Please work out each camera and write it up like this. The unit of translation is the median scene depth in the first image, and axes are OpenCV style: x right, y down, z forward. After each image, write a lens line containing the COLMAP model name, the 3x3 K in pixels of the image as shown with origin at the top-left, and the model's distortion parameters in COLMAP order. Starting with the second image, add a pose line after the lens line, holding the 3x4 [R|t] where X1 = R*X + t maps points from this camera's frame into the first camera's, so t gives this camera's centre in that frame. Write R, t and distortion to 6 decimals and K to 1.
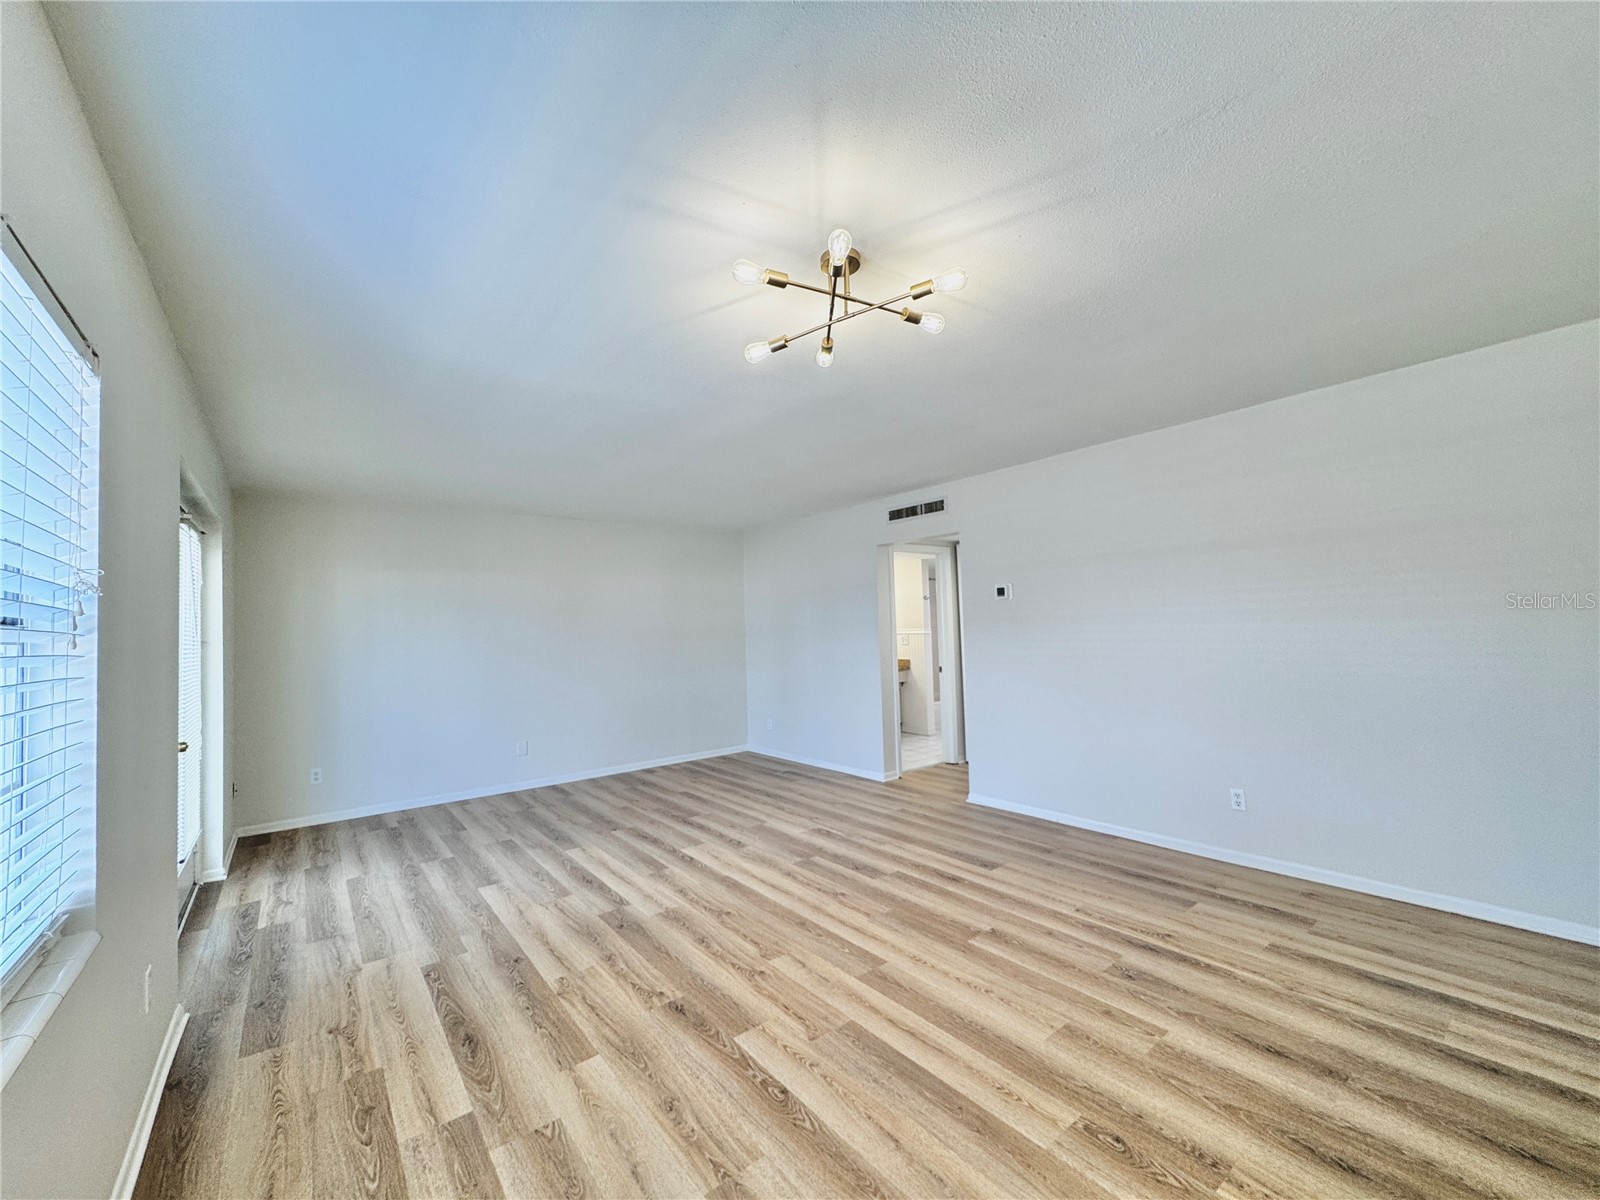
lens RADIAL K [[638.6, 0, 796.4], [0, 638.6, 599.1], [0, 0, 1]] dist [-0.004585, 0.000382]
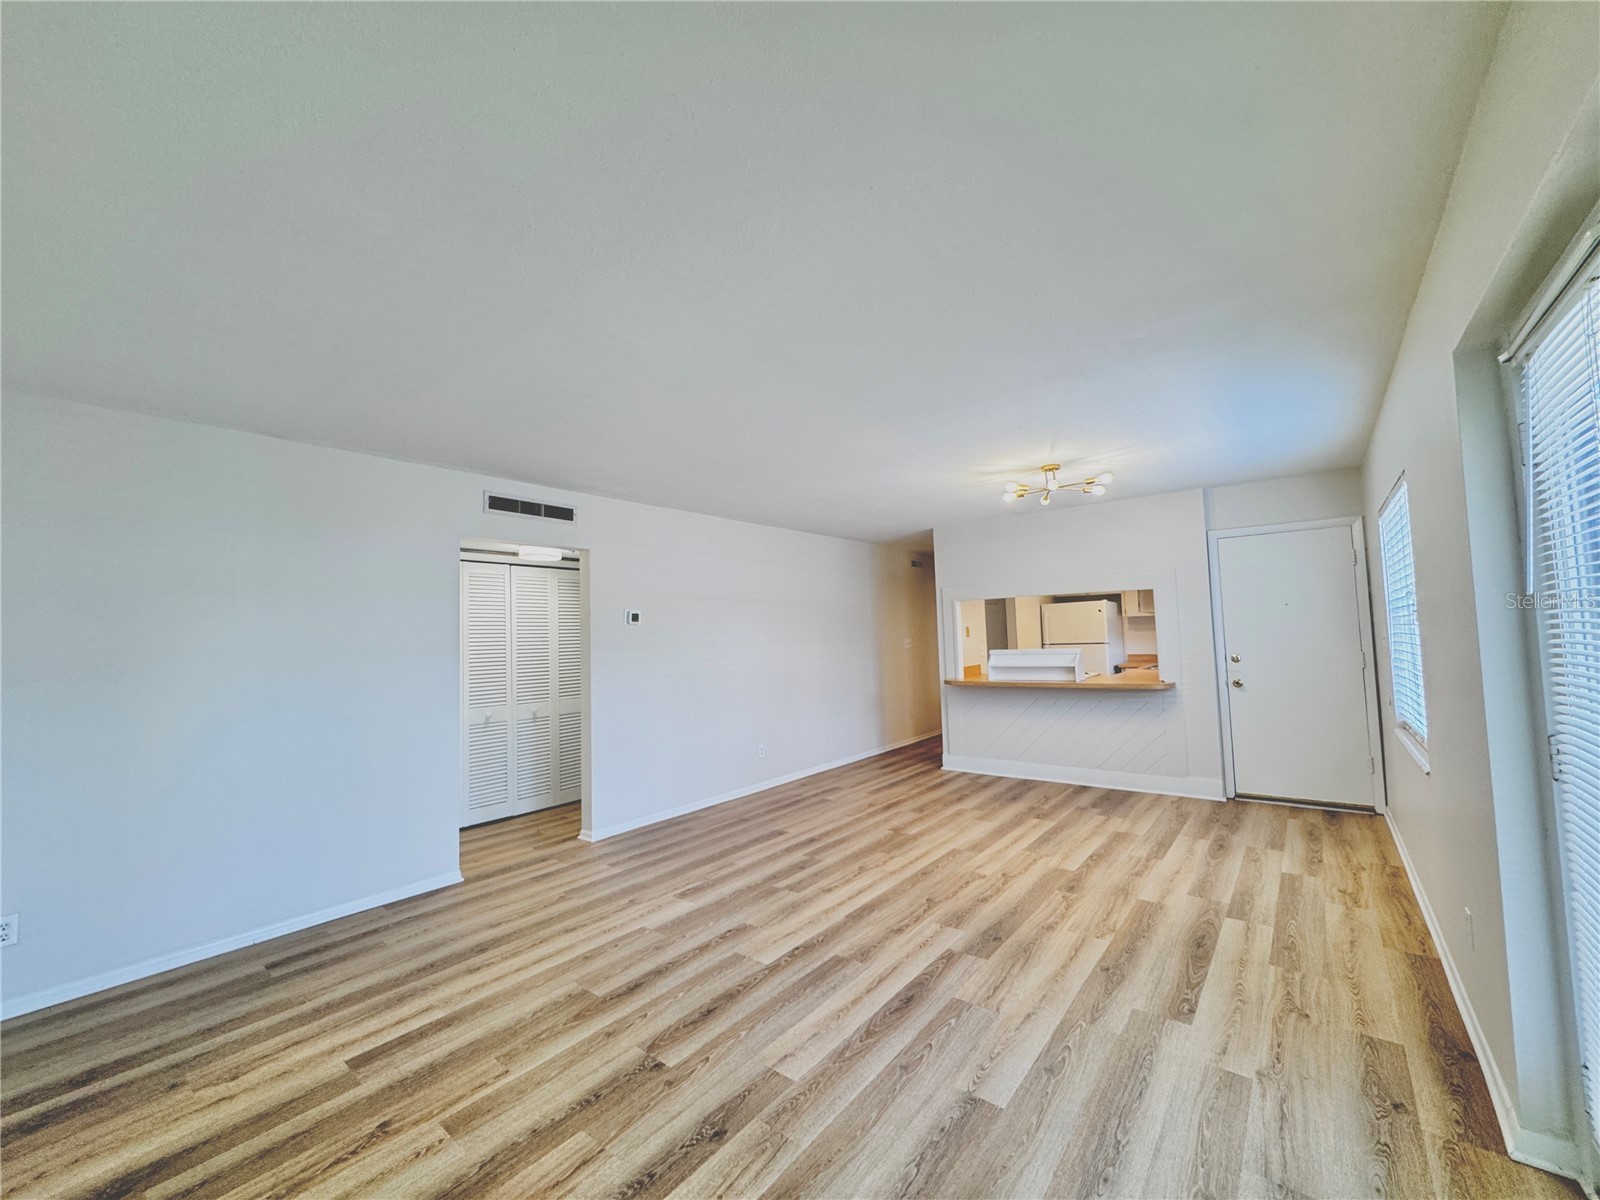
lens RADIAL K [[637.1, 0, 802.0], [0, 637.1, 601.4], [0, 0, 1]] dist [-0.003540, 0.000453]
pose [[-0.227844, 0.096863, 0.968868, -1.100396], [-0.006635, 0.994862, -0.101023, 0.095917], [-0.973675, -0.029446, -0.226031, 1.403920]]
